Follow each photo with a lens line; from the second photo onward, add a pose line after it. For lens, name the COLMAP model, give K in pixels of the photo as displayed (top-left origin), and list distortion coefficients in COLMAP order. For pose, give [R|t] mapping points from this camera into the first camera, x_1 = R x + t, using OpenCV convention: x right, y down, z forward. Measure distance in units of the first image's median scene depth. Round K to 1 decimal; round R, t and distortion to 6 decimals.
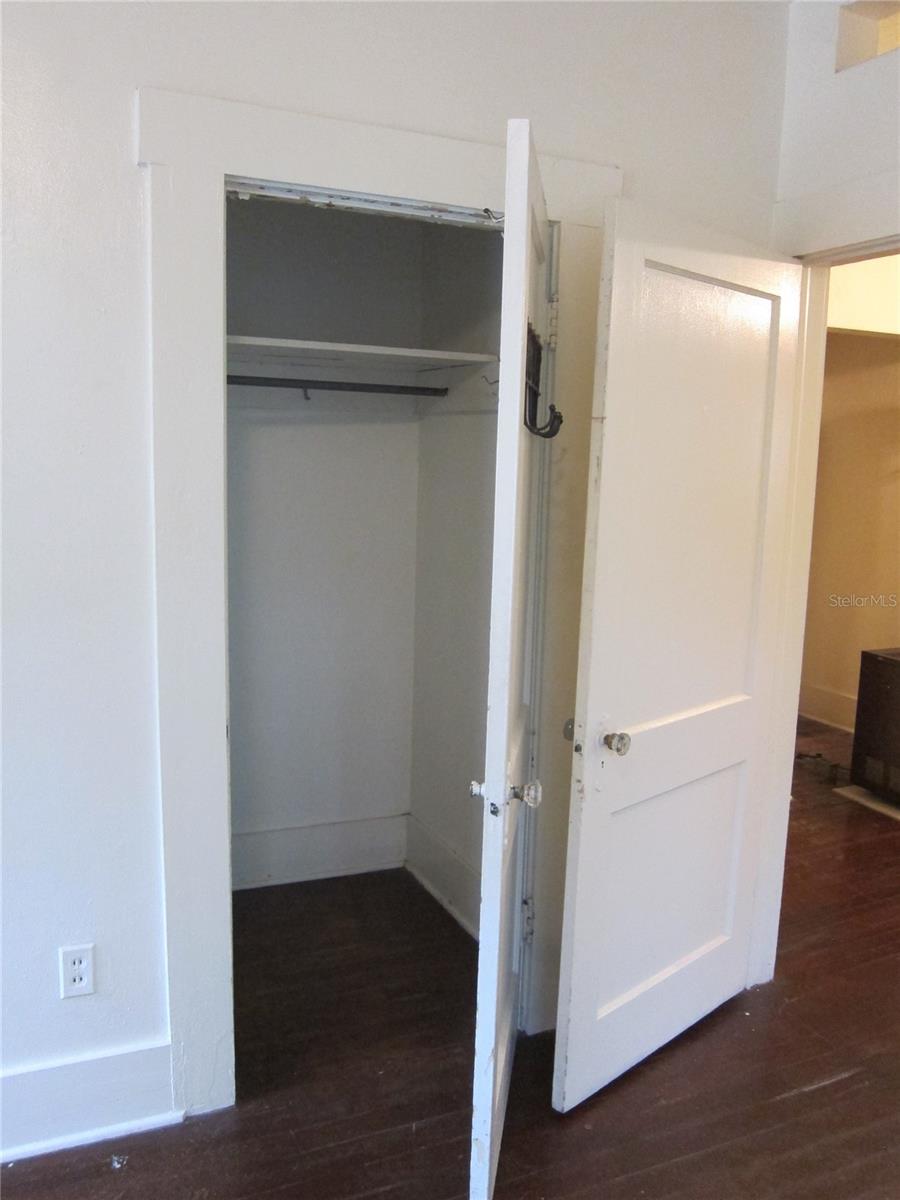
lens RADIAL K [[999.5, 0, 449.4], [0, 999.5, 604.1], [0, 0, 1]] dist [-0.055695, 0.007147]
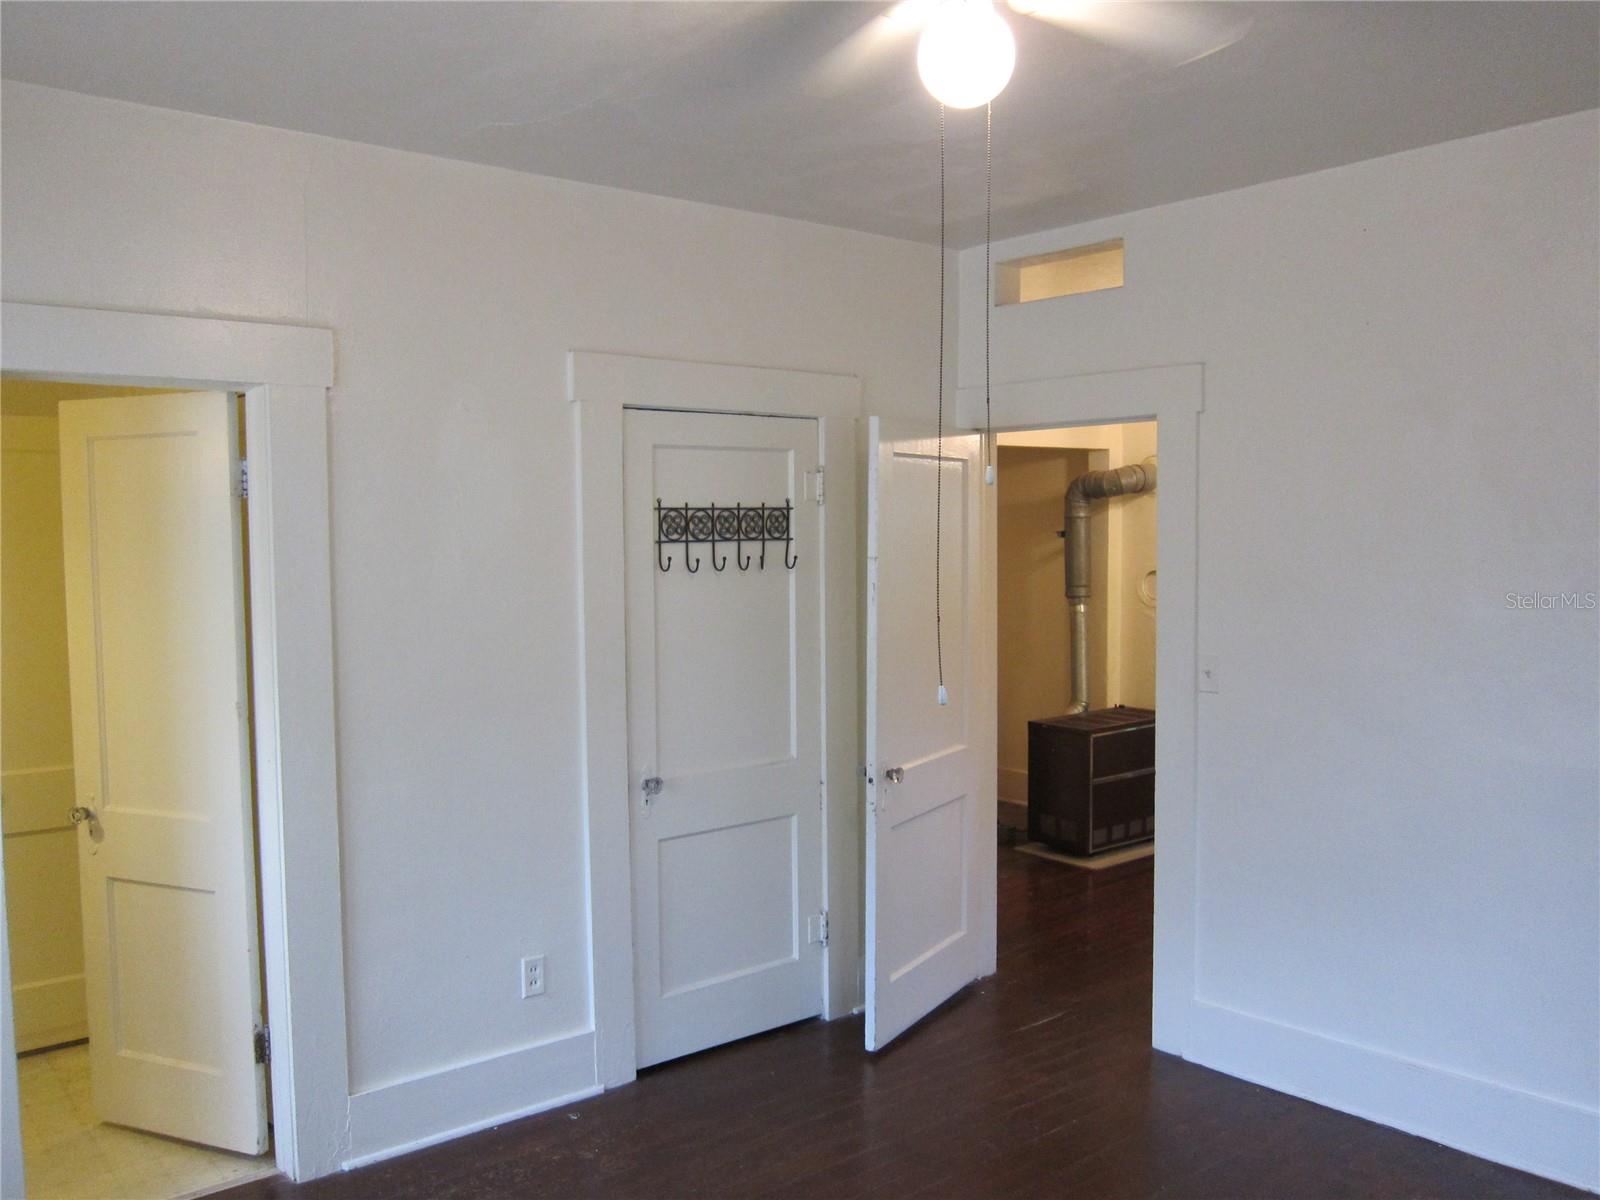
lens RADIAL K [[1332.6, 0, 800.0], [0, 1332.6, 600.0], [0, 0, 1]] dist [-0.055695, 0.007147]
pose [[0.965892, -0.048496, 0.254365, -0.430515], [0.072555, 0.993644, -0.086069, 0.039999], [-0.248574, 0.101589, 0.963271, -0.833394]]
